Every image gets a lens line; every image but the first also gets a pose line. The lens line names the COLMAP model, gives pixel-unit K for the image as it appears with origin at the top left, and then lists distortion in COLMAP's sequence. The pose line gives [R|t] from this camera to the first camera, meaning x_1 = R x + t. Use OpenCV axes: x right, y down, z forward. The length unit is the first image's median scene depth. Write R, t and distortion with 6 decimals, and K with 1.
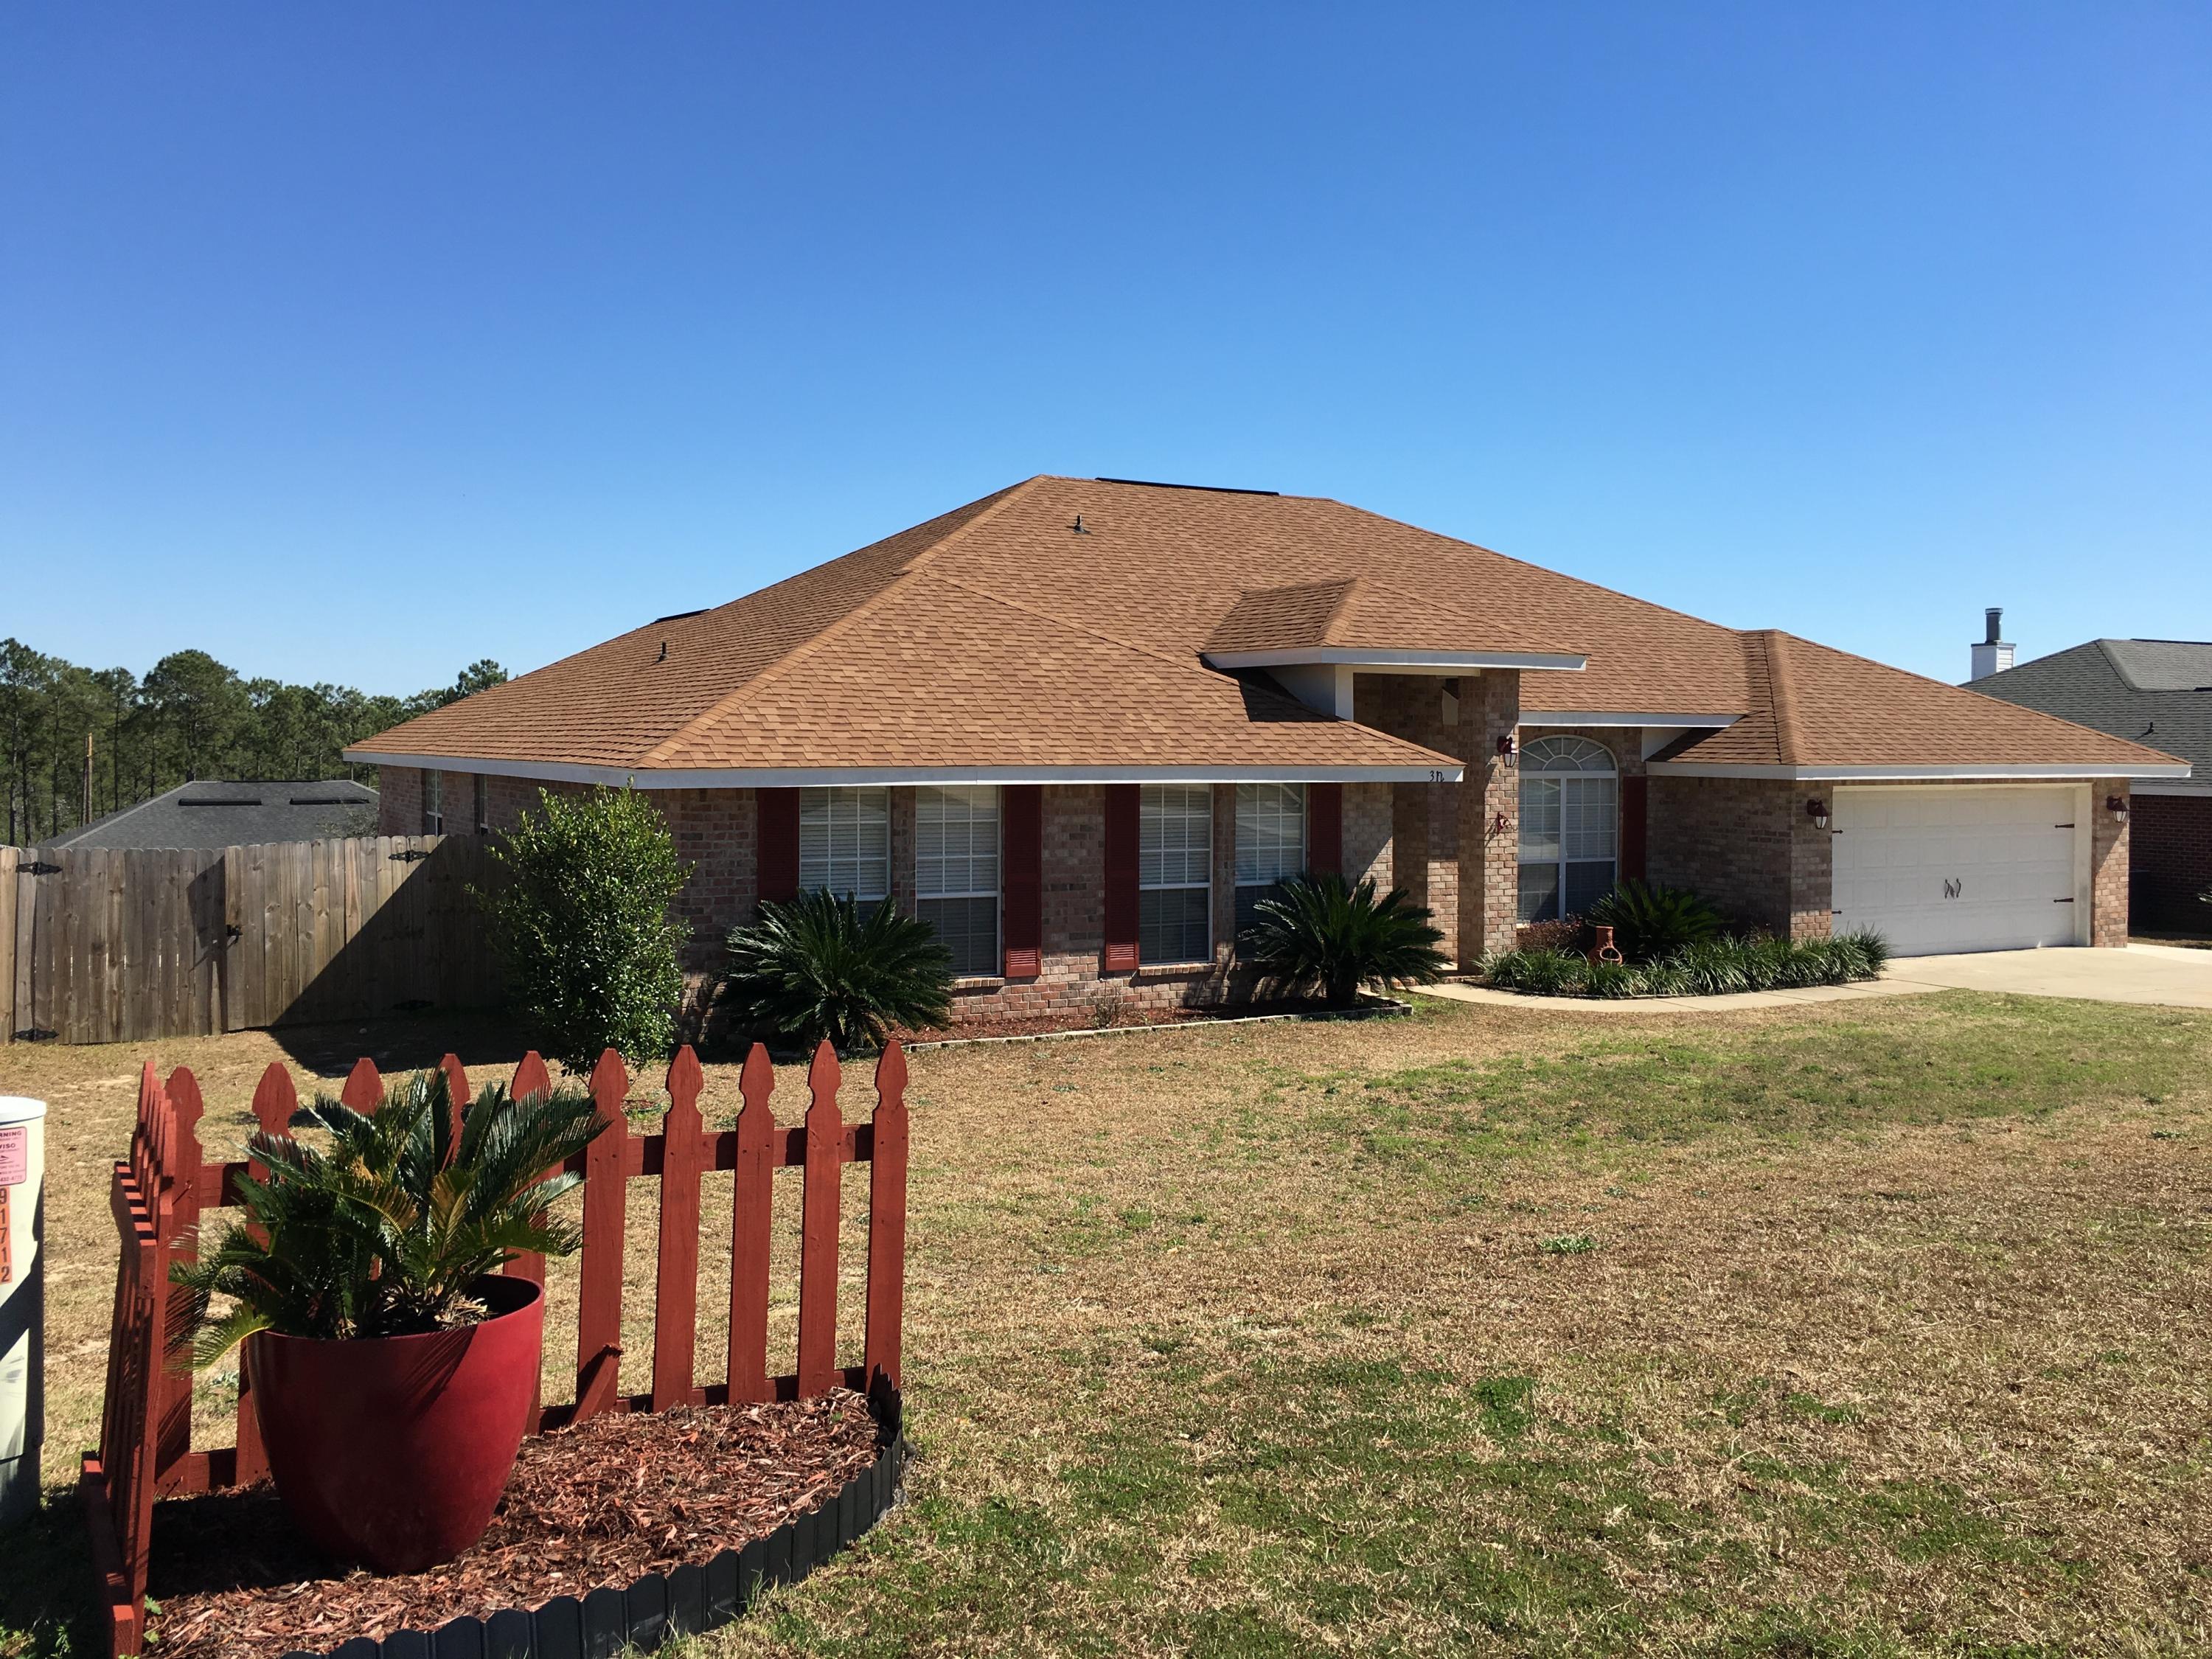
lens RADIAL K [[1876.3, 0, 1104.9], [0, 1876.3, 825.9], [0, 0, 1]] dist [0.010978, -0.005124]
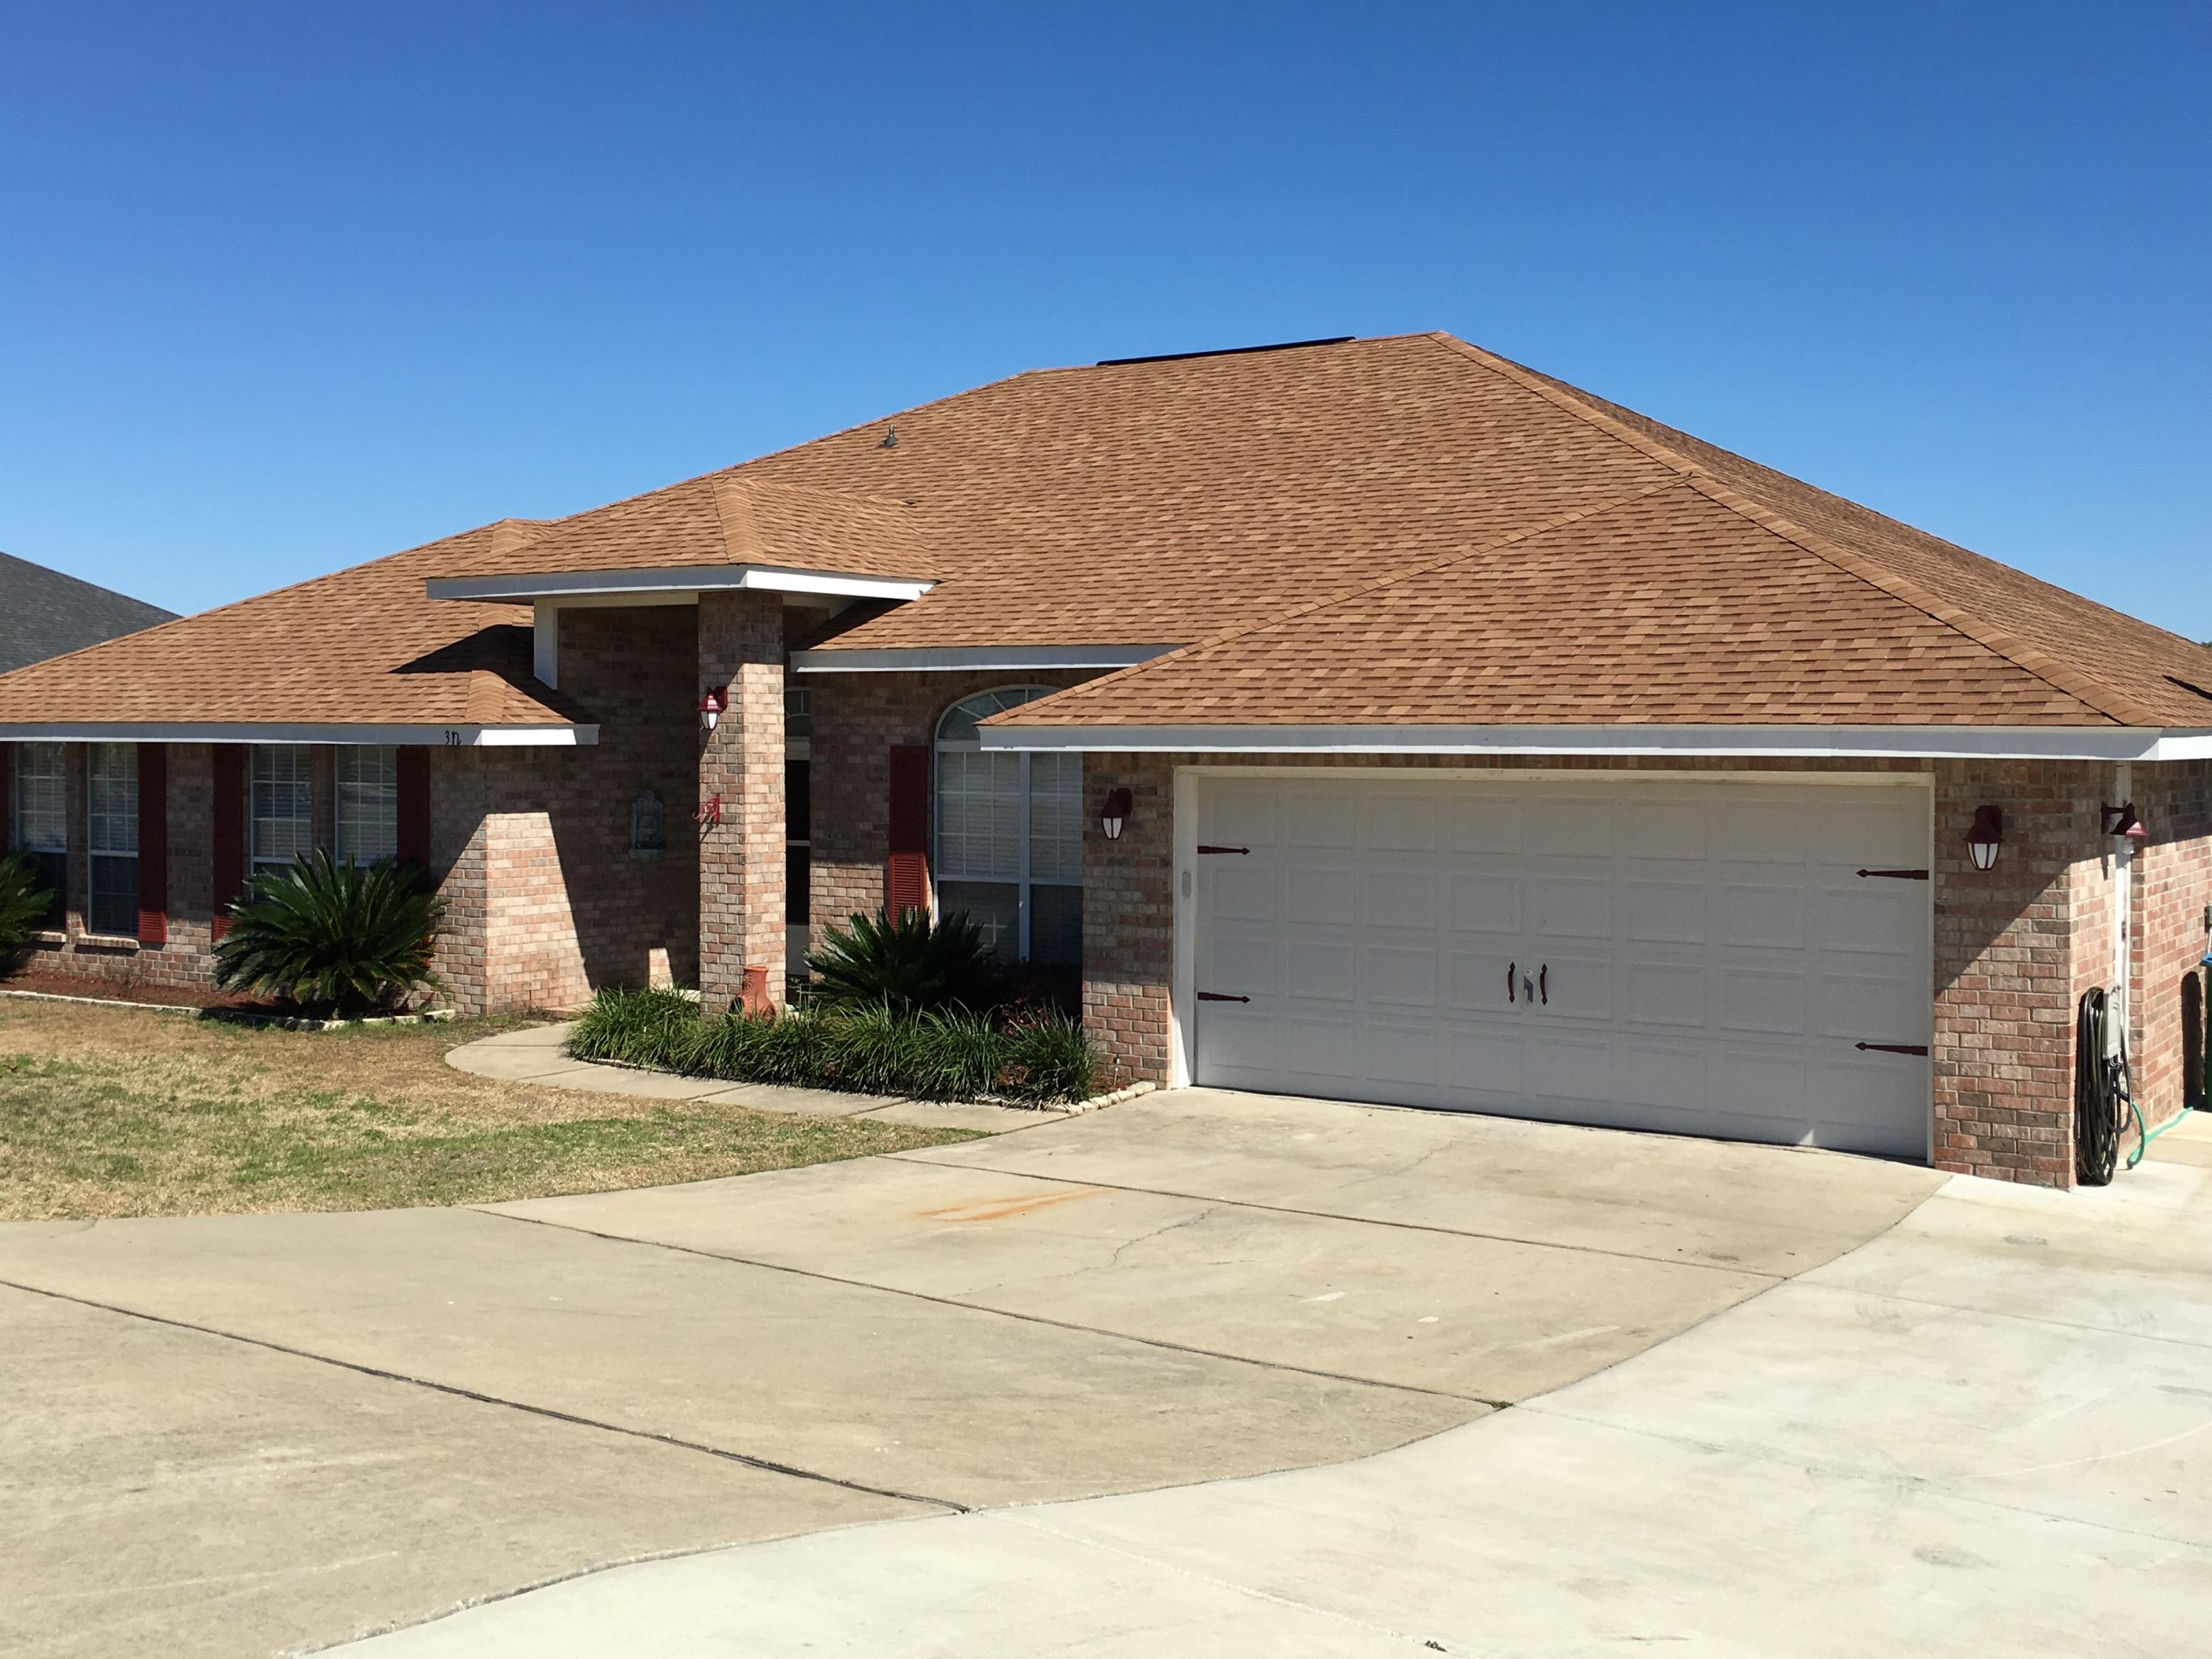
lens RADIAL K [[2333.3, 0, 1105.6], [0, 2333.3, 828.5], [0, 0, 1]] dist [0.025928, 0.000000]
pose [[0.503090, 0.030729, -0.863687, 1.224351], [-0.041746, 0.999065, 0.011229, -0.011980], [0.863225, 0.030406, 0.503903, 0.798548]]
